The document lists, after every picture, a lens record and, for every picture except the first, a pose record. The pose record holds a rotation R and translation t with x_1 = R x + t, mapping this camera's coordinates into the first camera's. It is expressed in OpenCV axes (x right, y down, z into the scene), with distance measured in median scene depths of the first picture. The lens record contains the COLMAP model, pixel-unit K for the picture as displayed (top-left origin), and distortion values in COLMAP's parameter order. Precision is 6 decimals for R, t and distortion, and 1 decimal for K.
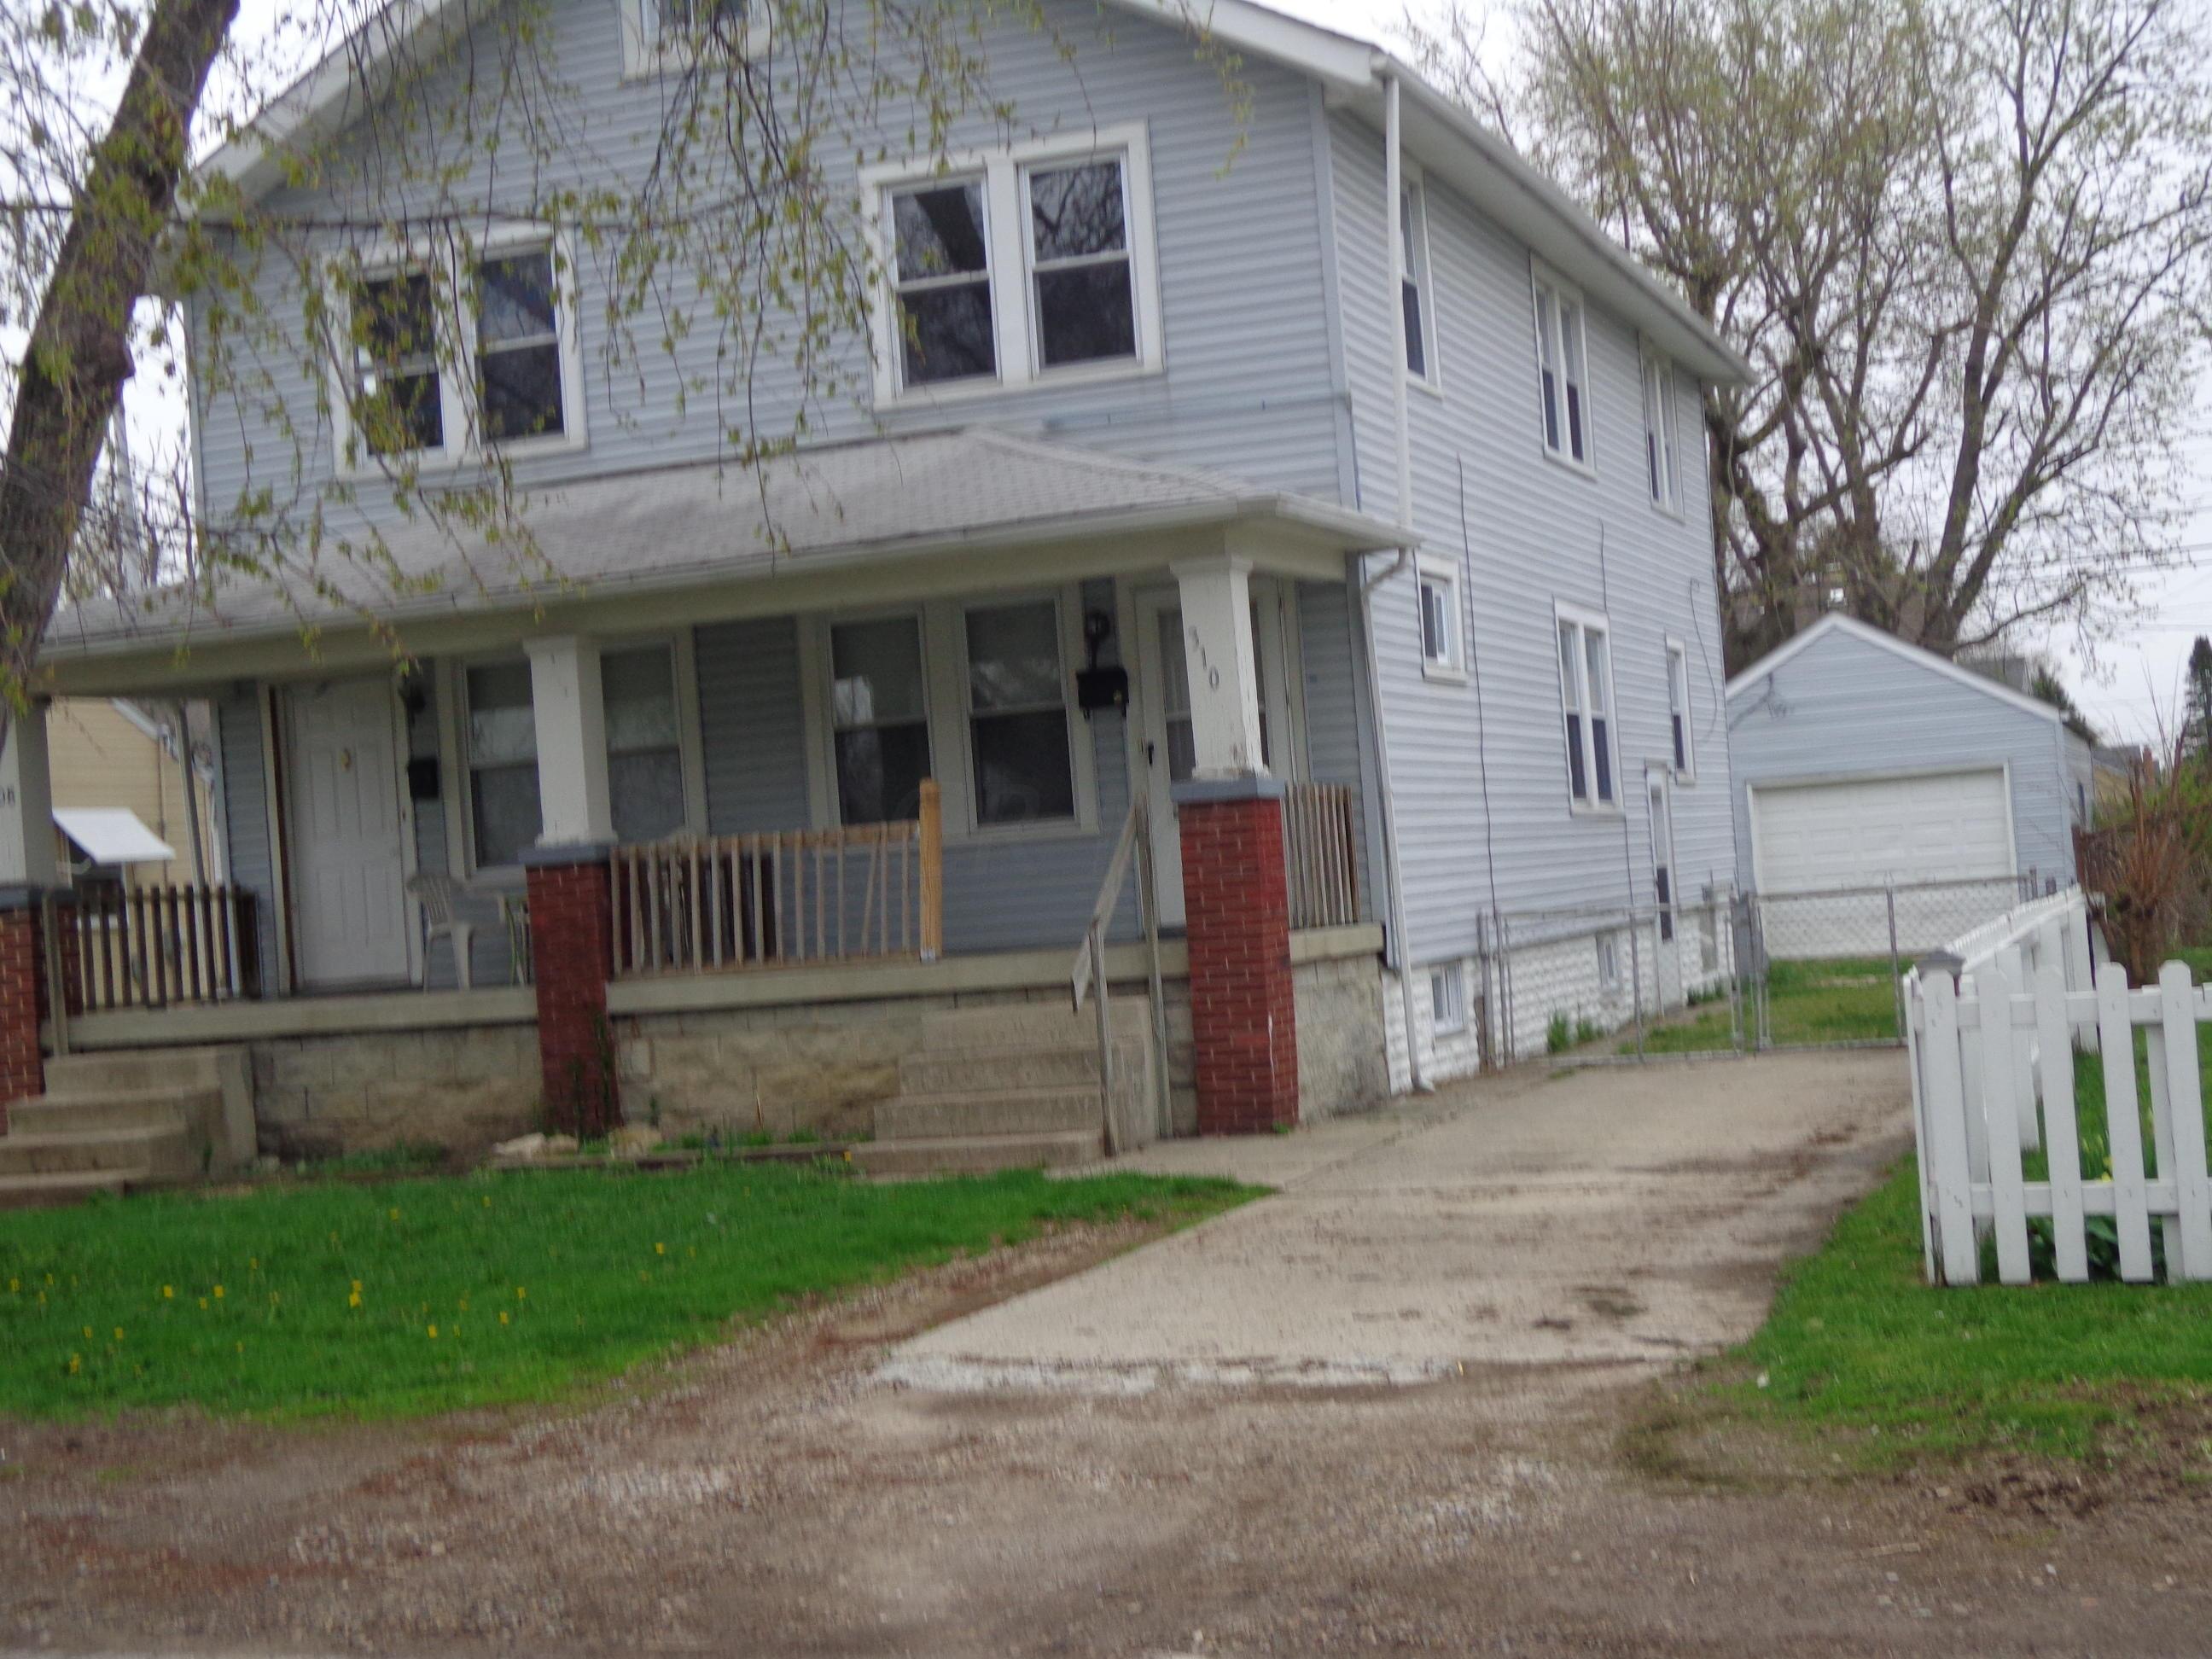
lens RADIAL K [[3060.5, 0, 1106.0], [0, 3060.5, 829.5], [0, 0, 1]] dist [-0.034135, -0.075748]
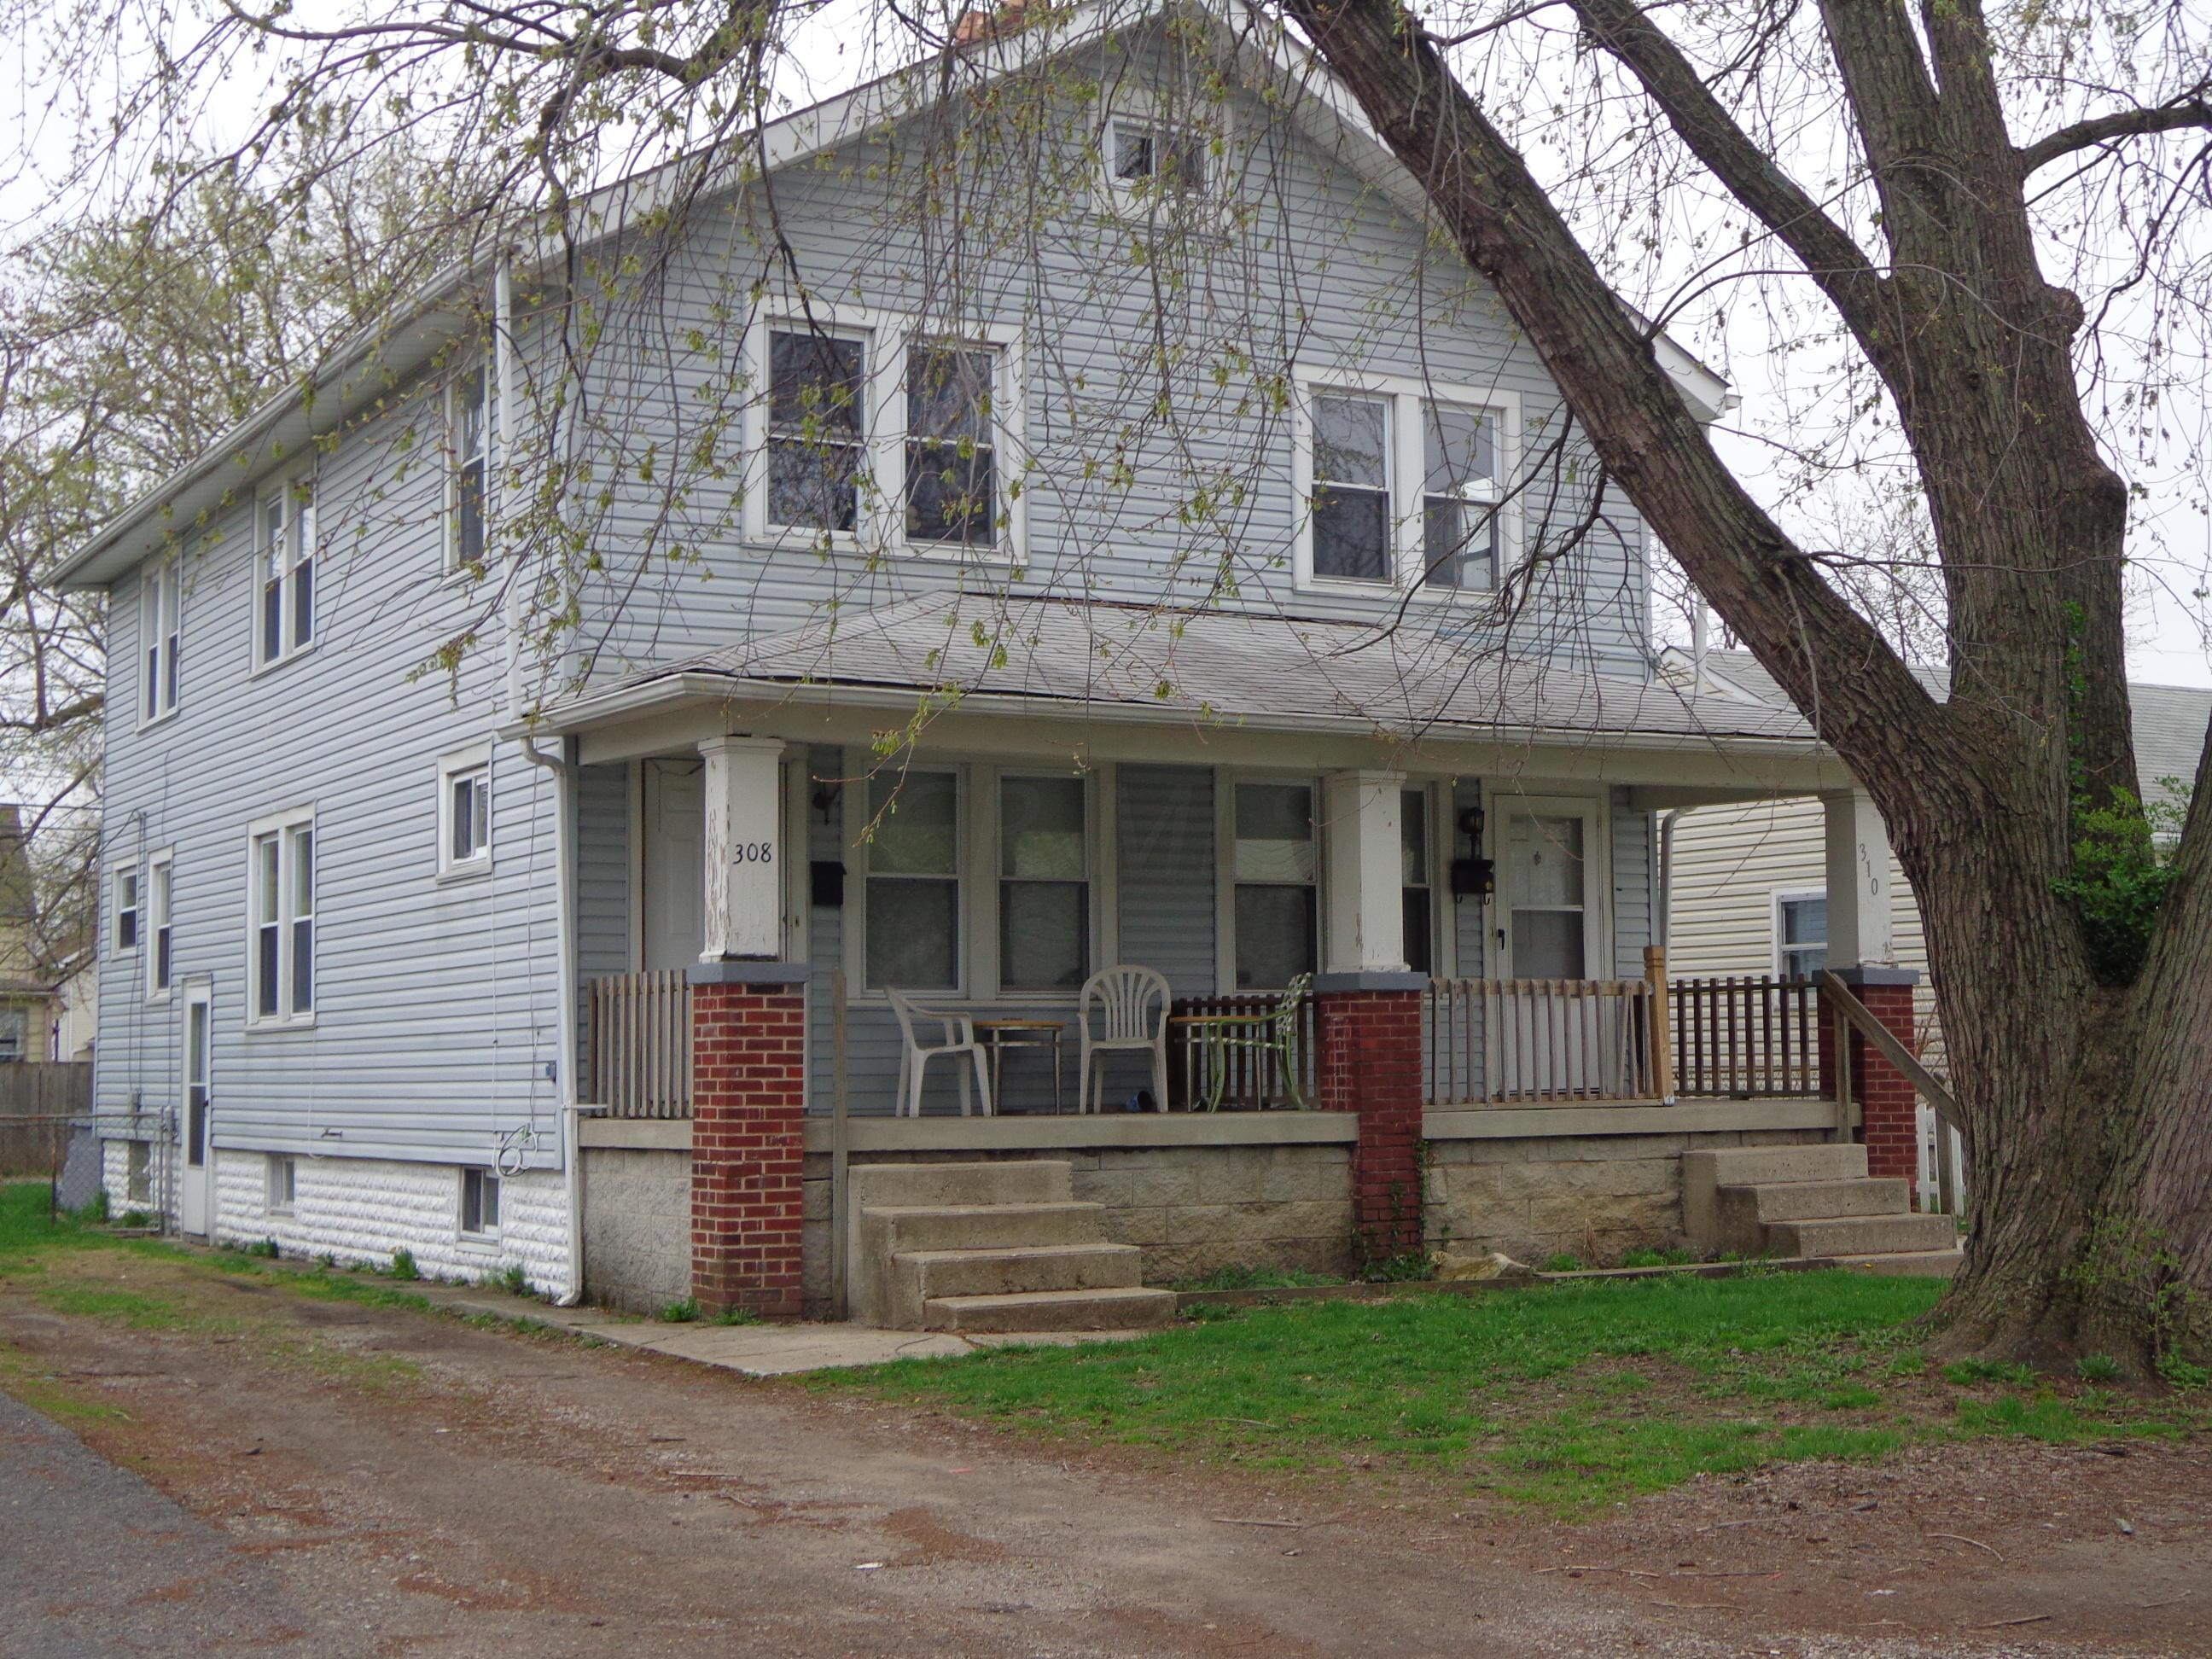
lens RADIAL K [[3060.5, 0, 1106.0], [0, 3060.5, 829.5], [0, 0, 1]] dist [-0.034135, -0.075748]
pose [[0.632373, 0.127799, 0.764050, -0.924255], [-0.052227, 0.991087, -0.122548, 0.079478], [-0.772902, 0.037592, 0.633411, 0.384976]]
